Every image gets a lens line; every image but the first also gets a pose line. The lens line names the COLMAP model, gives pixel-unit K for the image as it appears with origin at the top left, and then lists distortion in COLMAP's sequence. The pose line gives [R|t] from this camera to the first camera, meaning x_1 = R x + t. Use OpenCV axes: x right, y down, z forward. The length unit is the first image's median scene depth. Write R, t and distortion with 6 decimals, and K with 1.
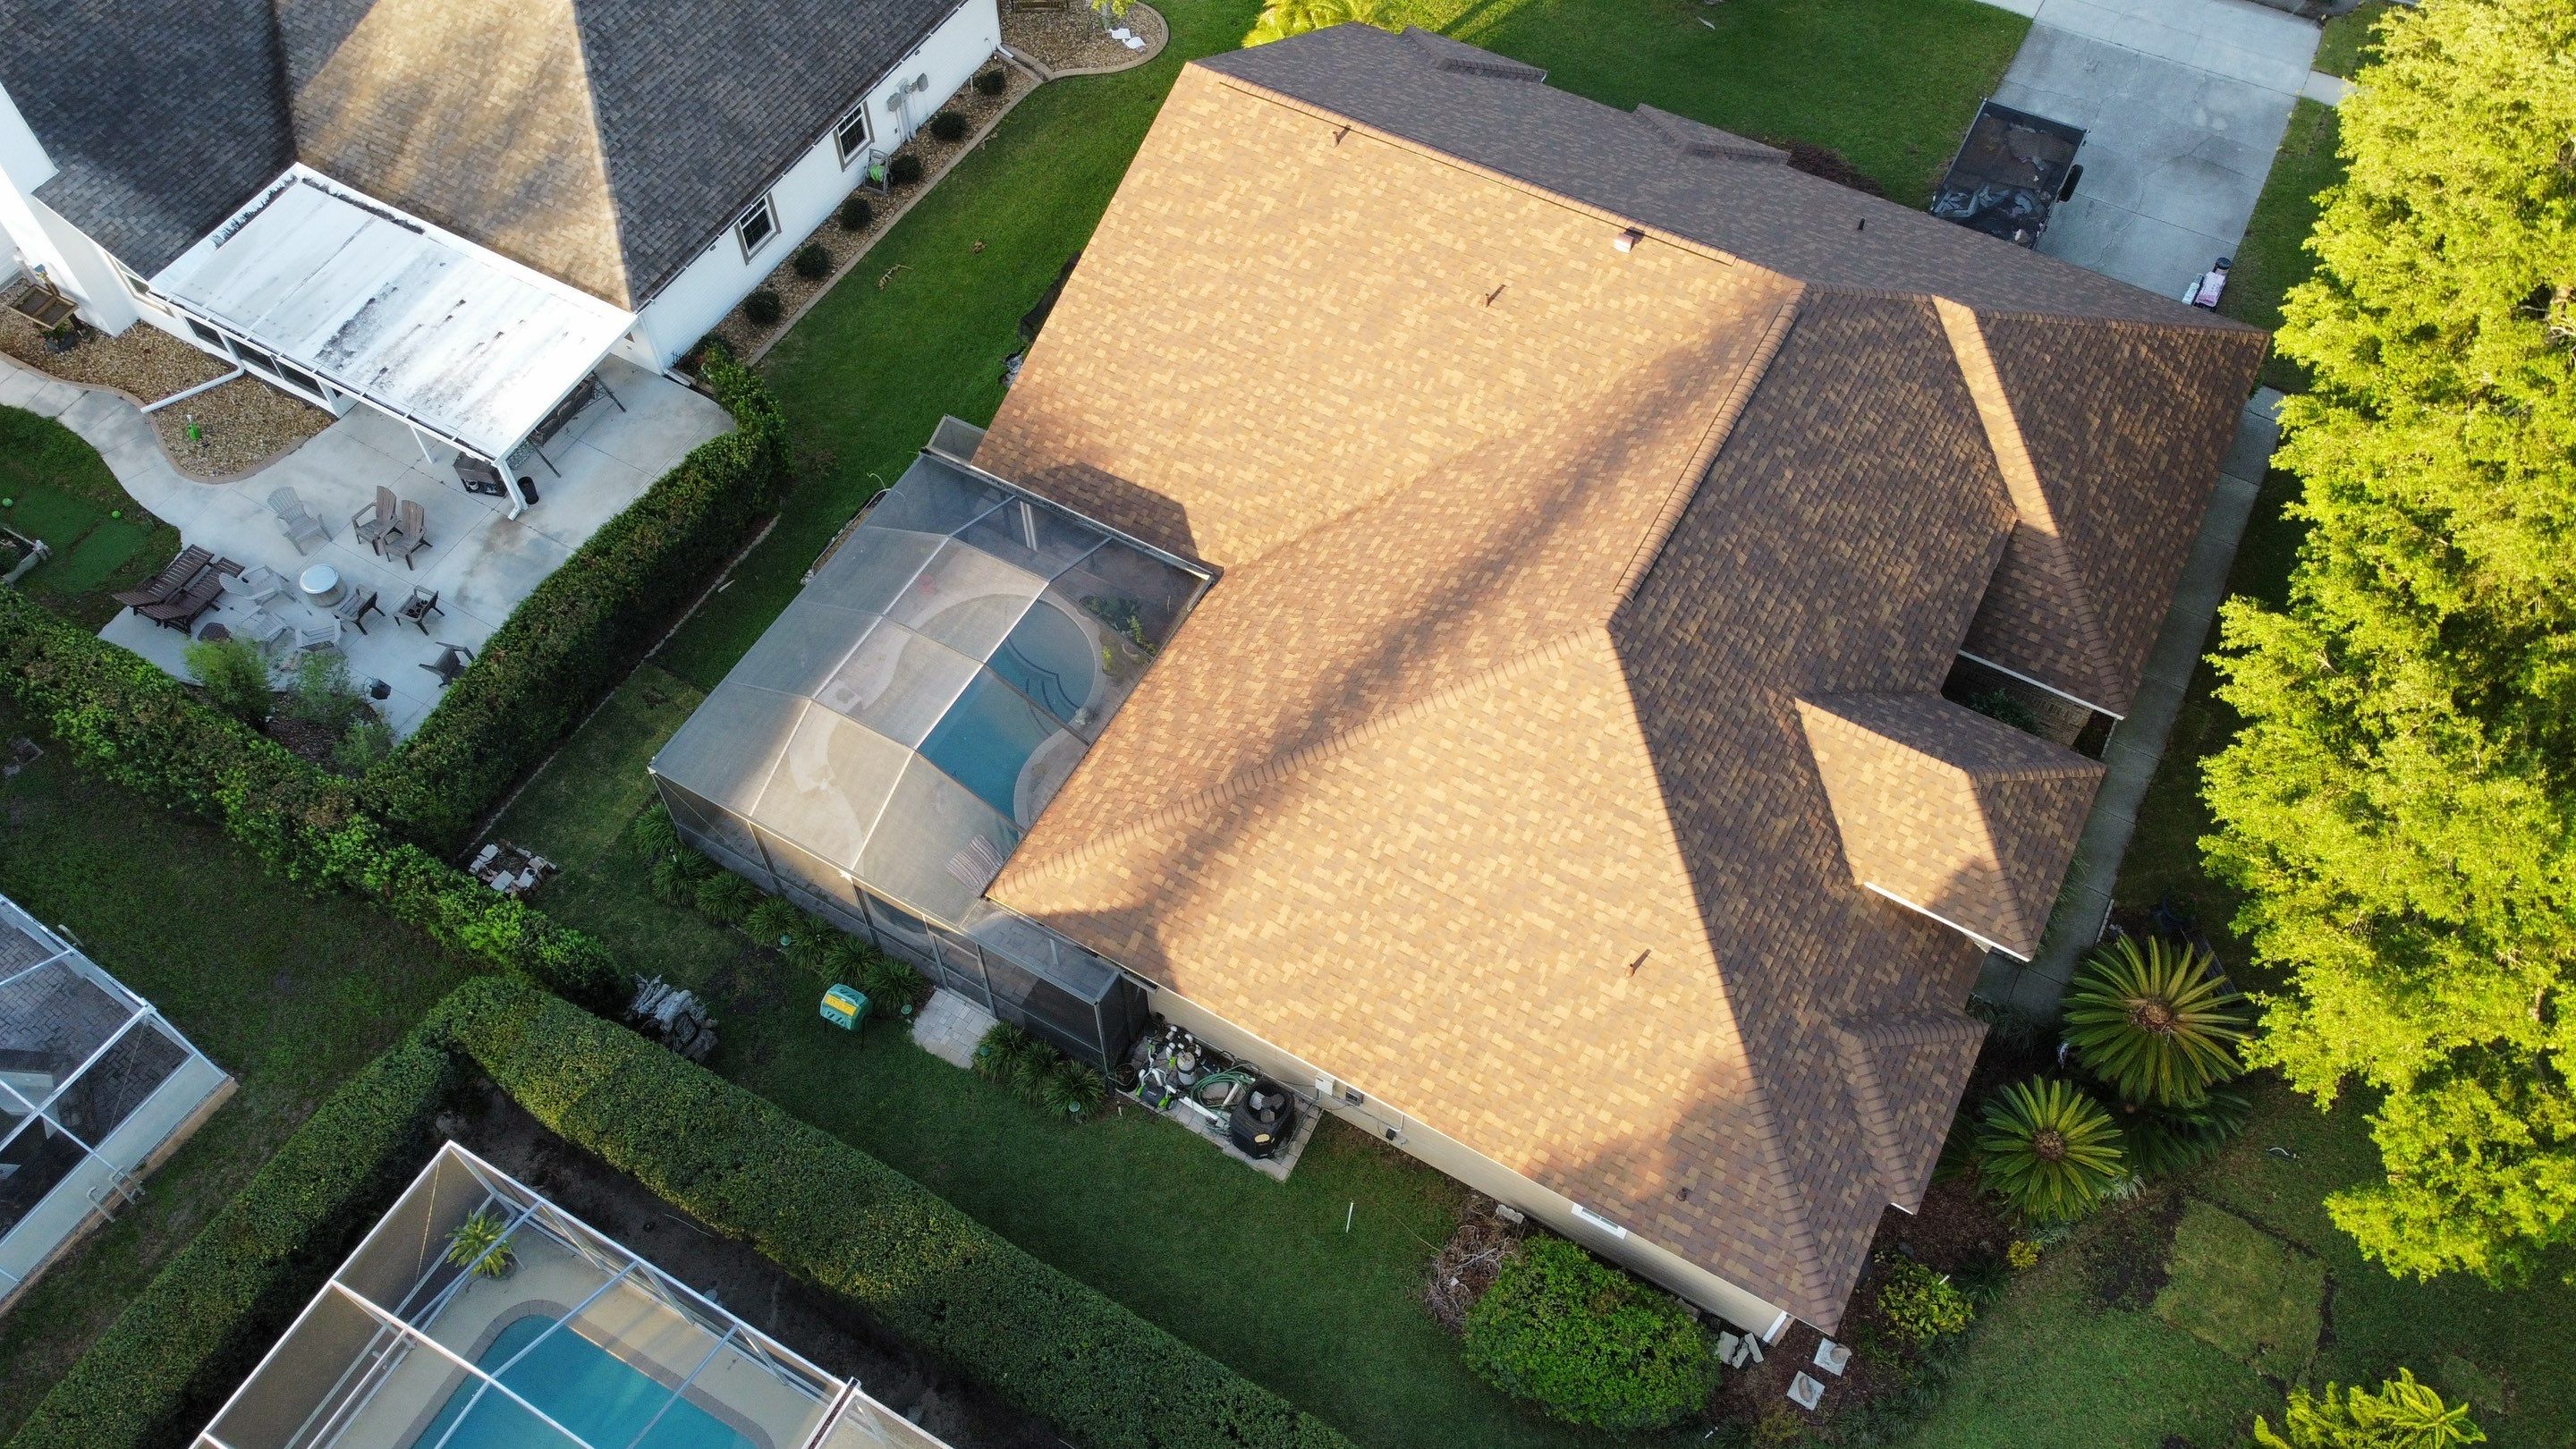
lens RADIAL K [[1999.3, 0, 1232.8], [0, 1999.3, 678.7], [0, 0, 1]] dist [-0.005029, -0.000157]
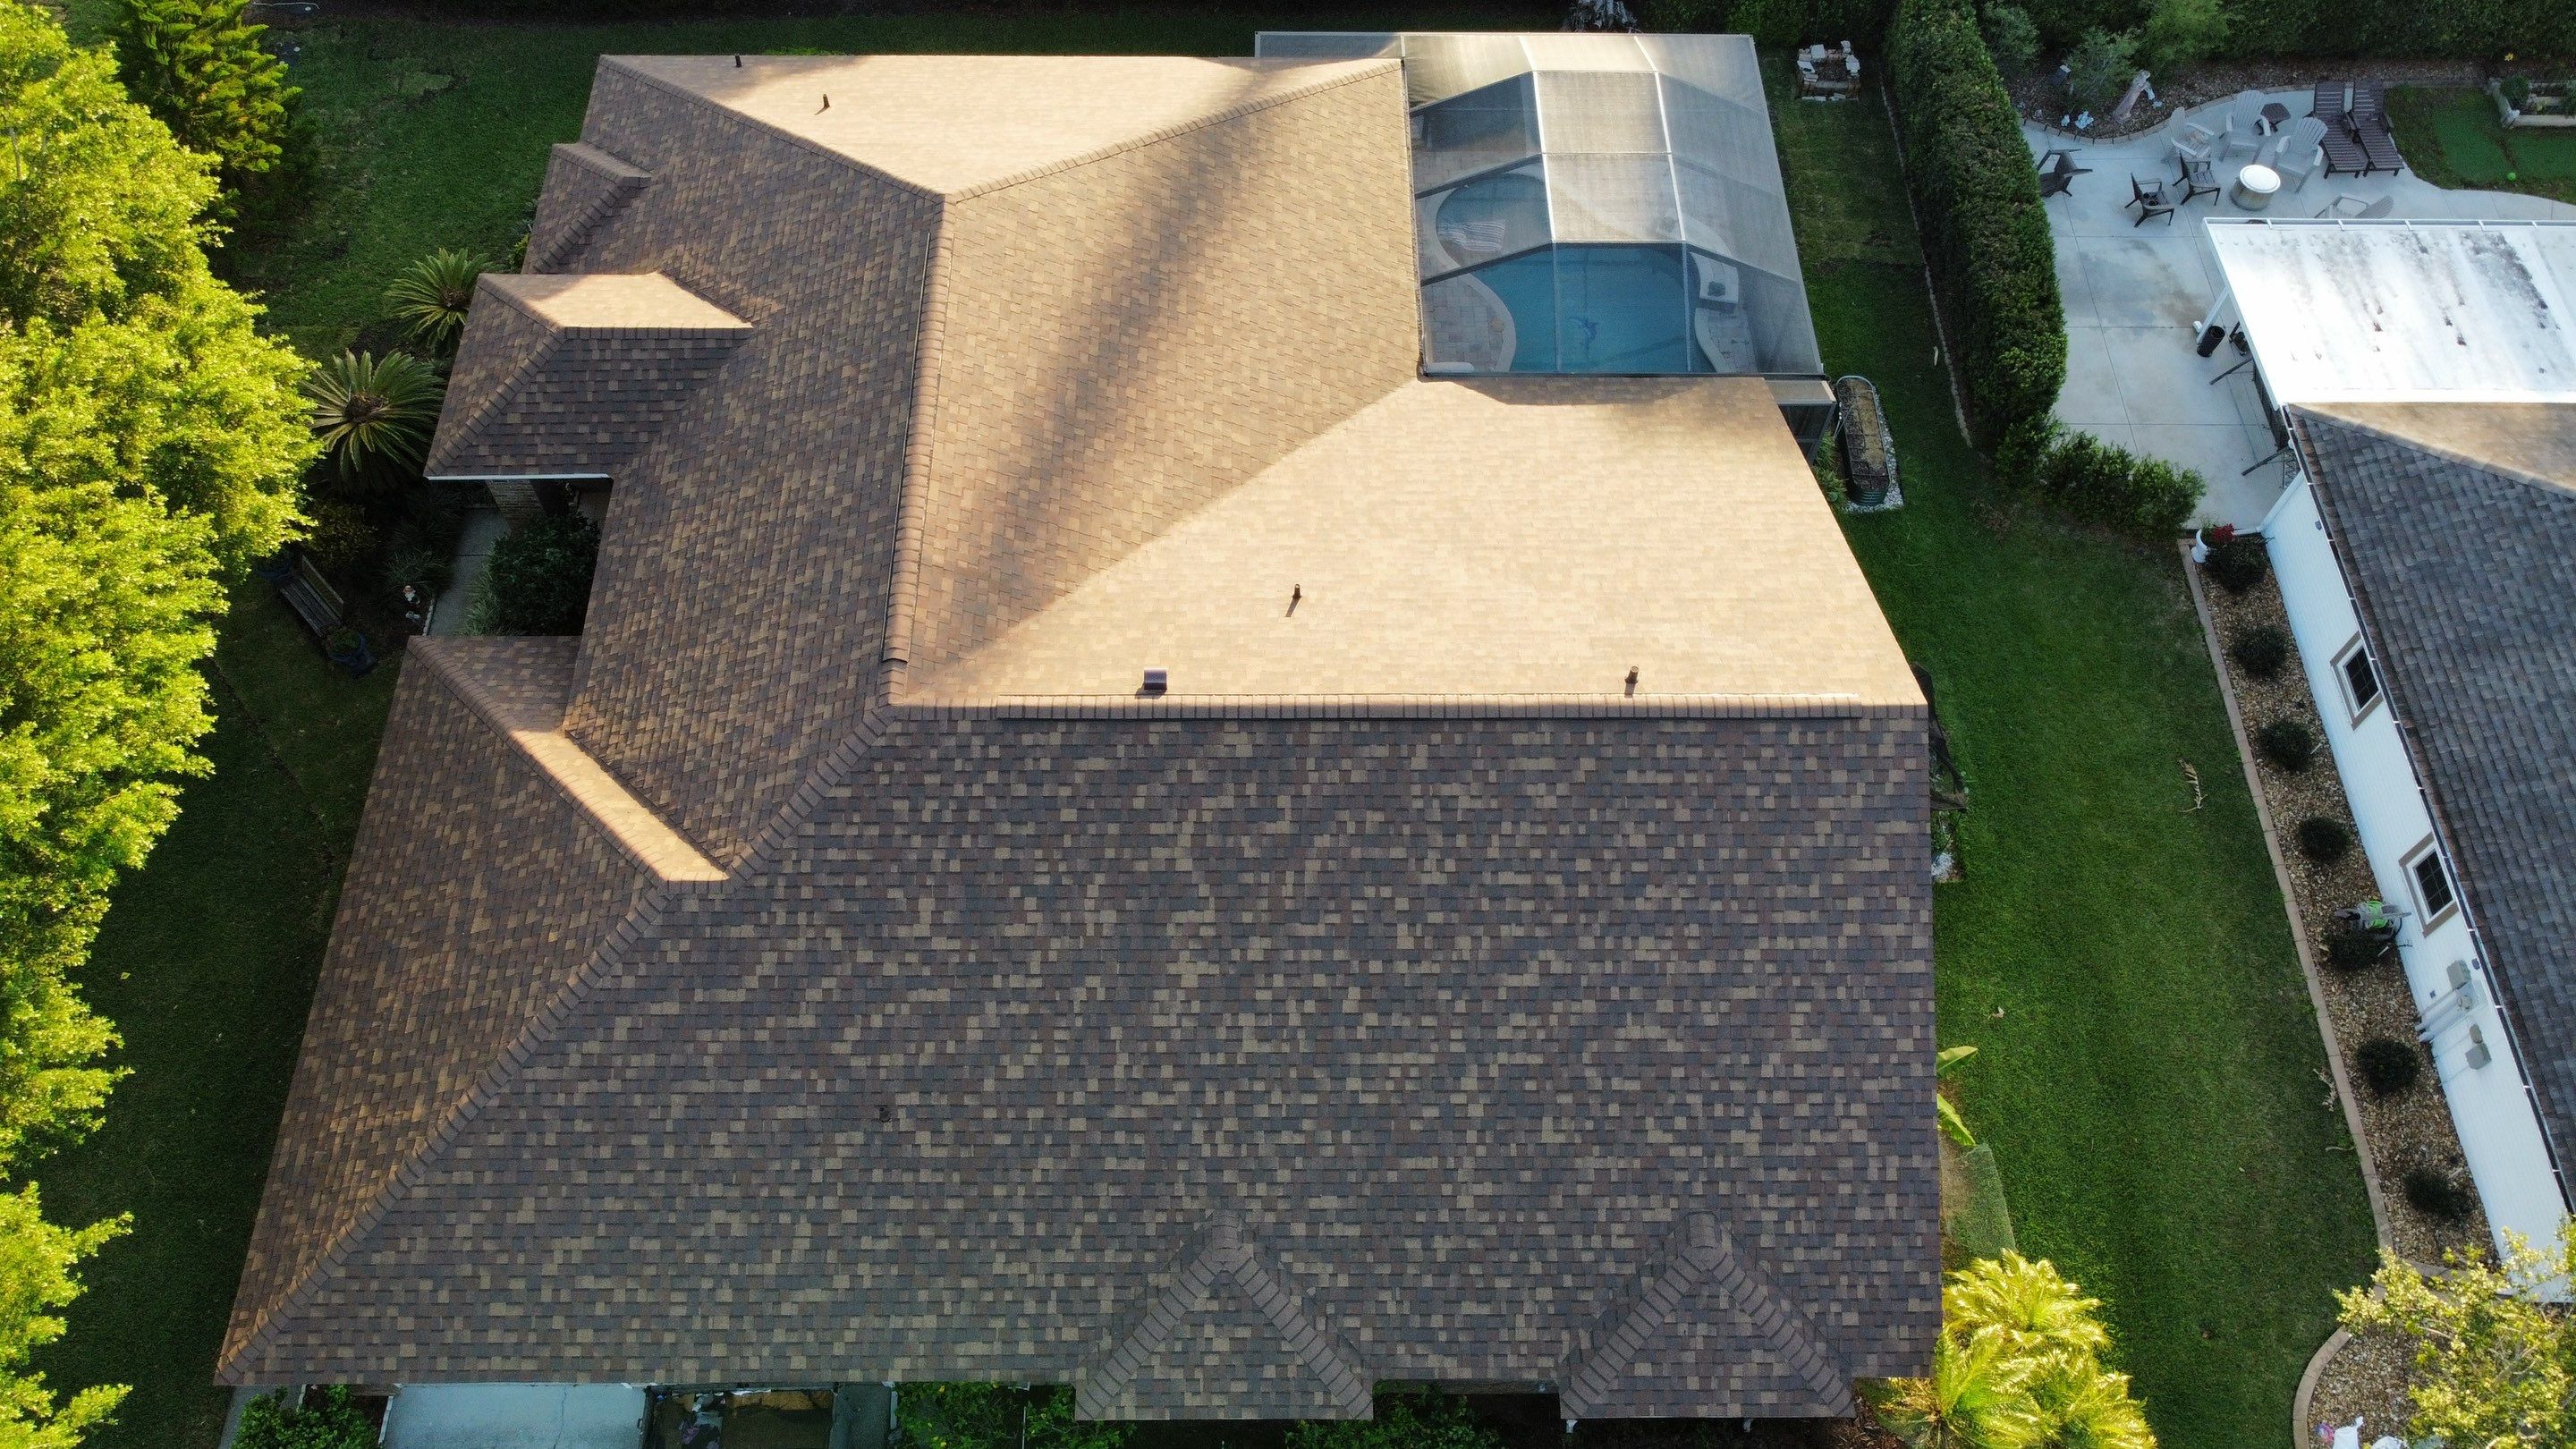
lens RADIAL K [[1999.3, 0, 1252.5], [0, 1999.3, 658.9], [0, 0, 1]] dist [-0.005029, -0.000157]
pose [[-0.863830, 0.428034, -0.265678, 0.354360], [-0.408433, -0.286302, 0.866726, -0.842792], [0.294924, 0.857215, 0.422140, 0.728408]]
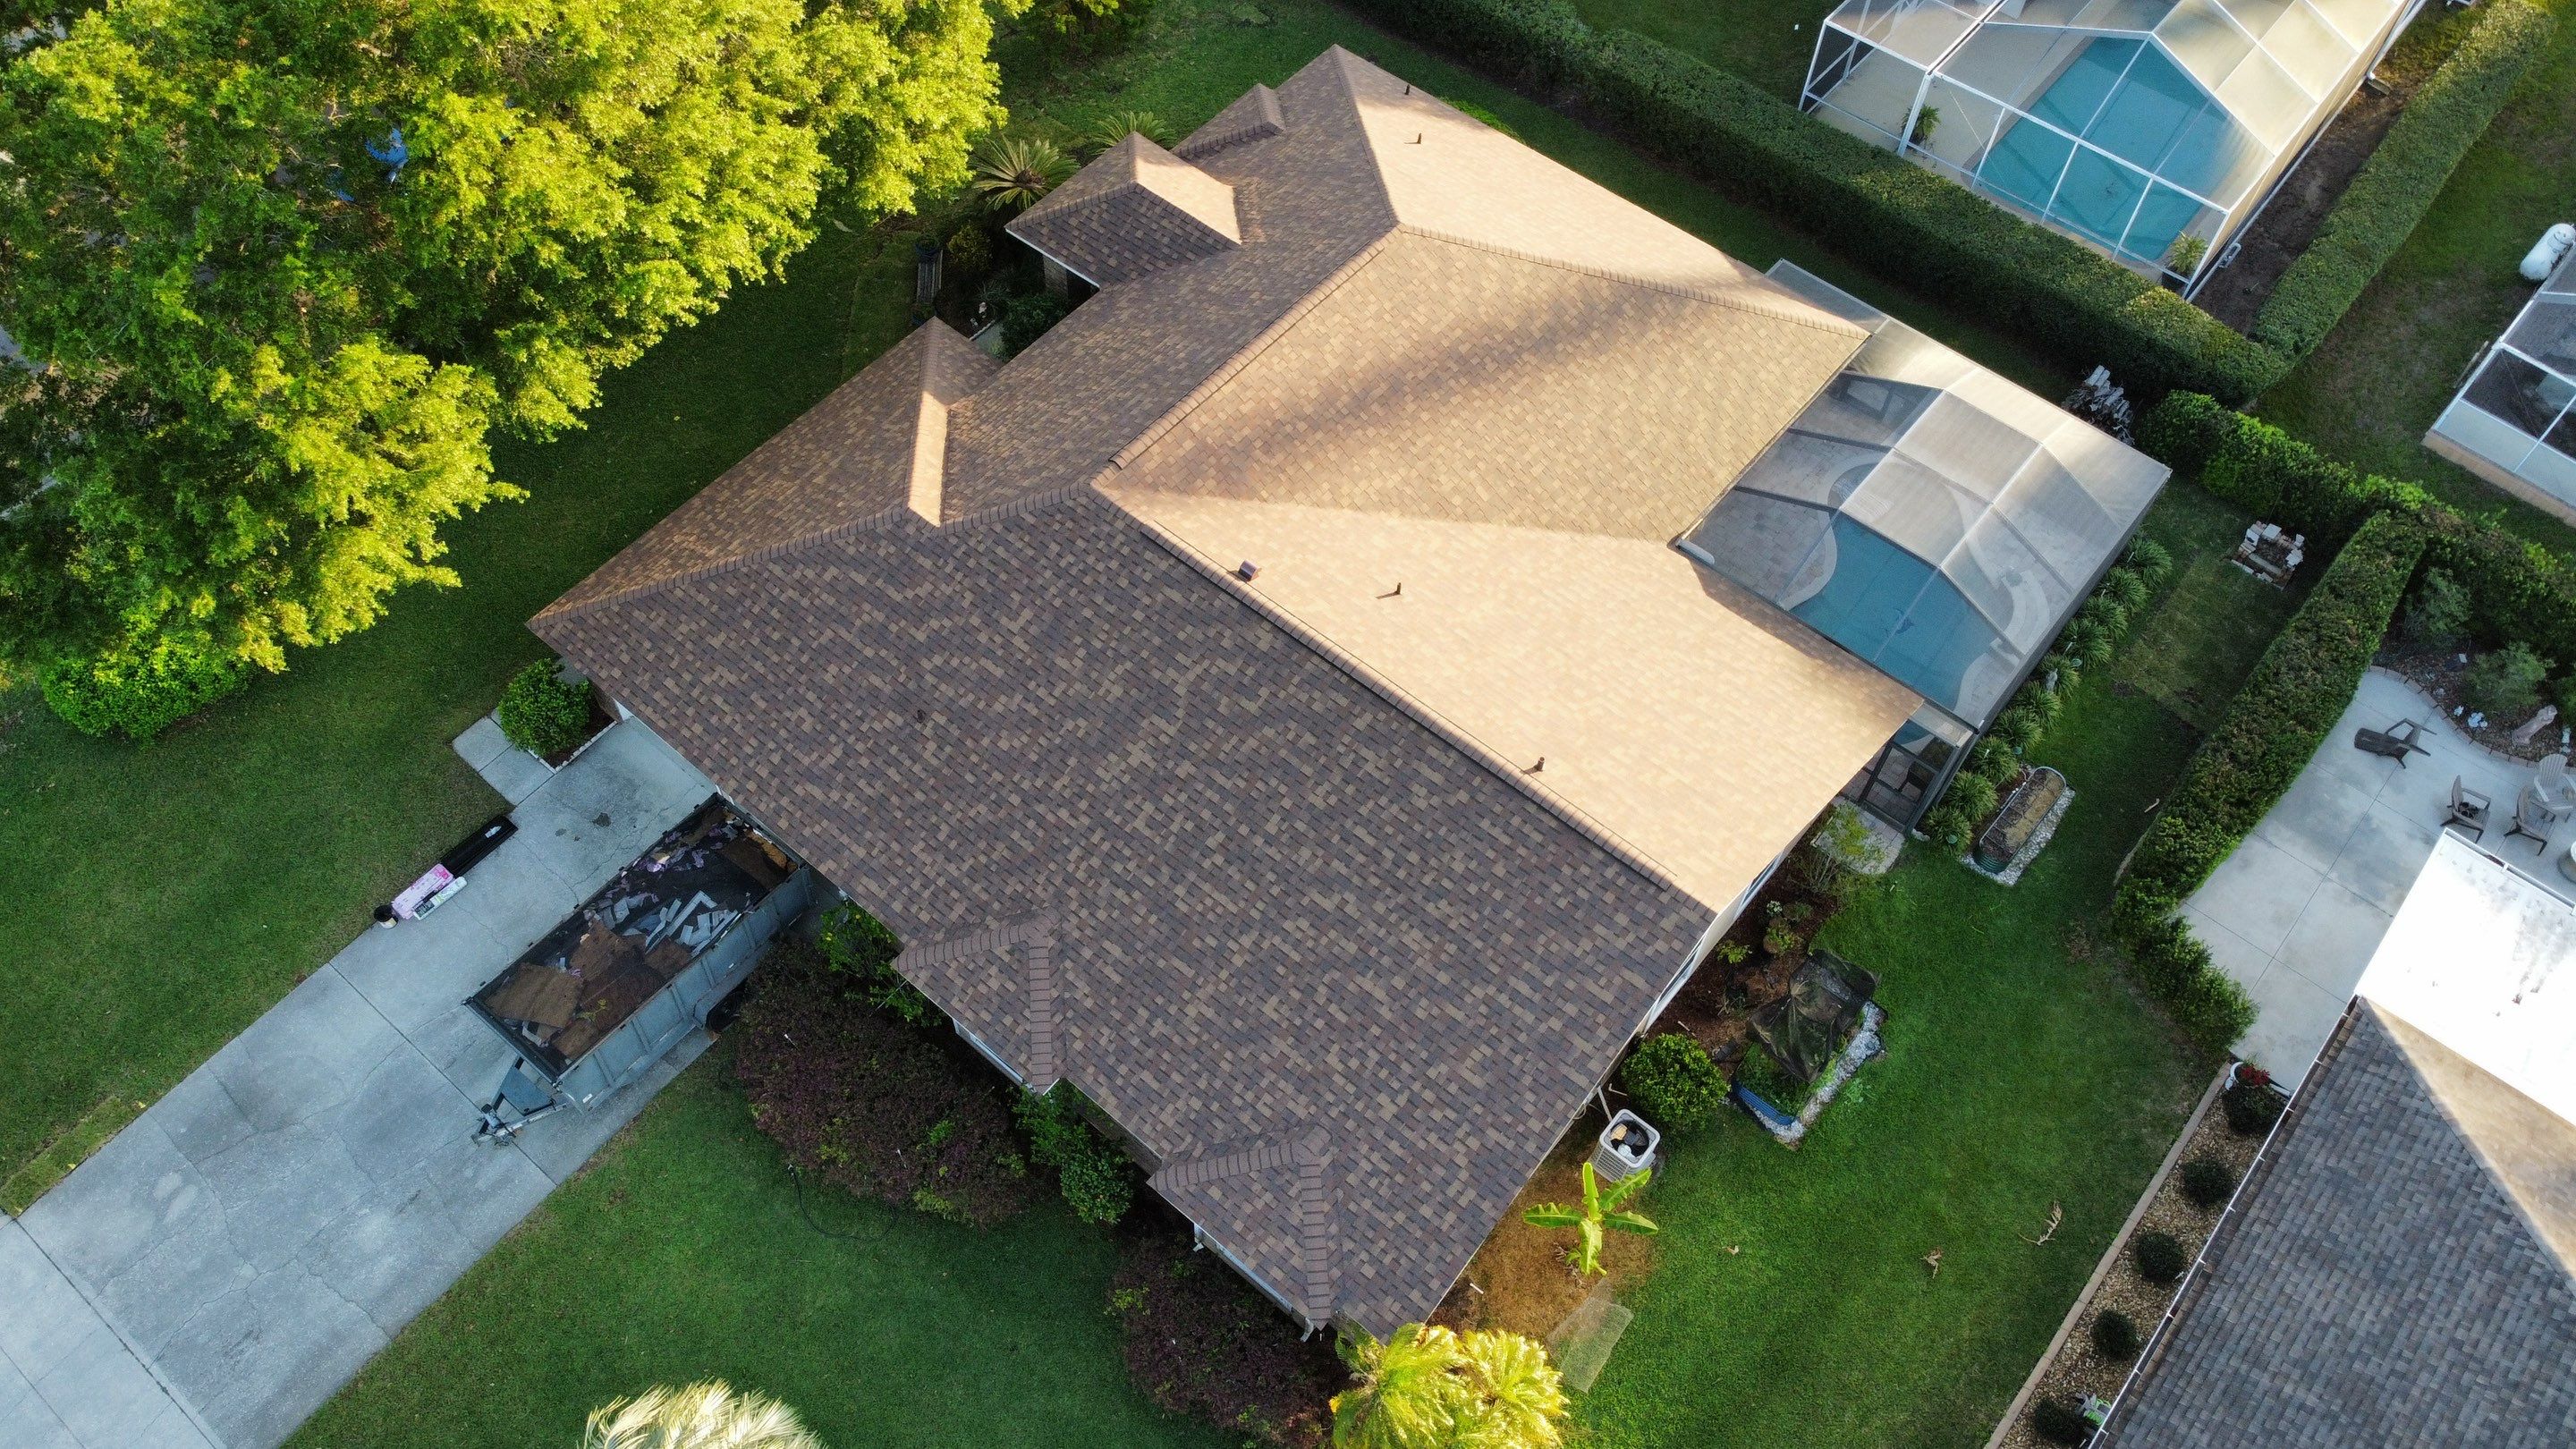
lens RADIAL K [[1999.3, 0, 1261.6], [0, 1999.3, 651.6], [0, 0, 1]] dist [-0.005029, -0.000157]
pose [[-0.983984, -0.146026, 0.102231, 0.092640], [0.143785, -0.311226, 0.939395, -1.123010], [-0.105360, 0.939050, 0.327238, 0.746181]]
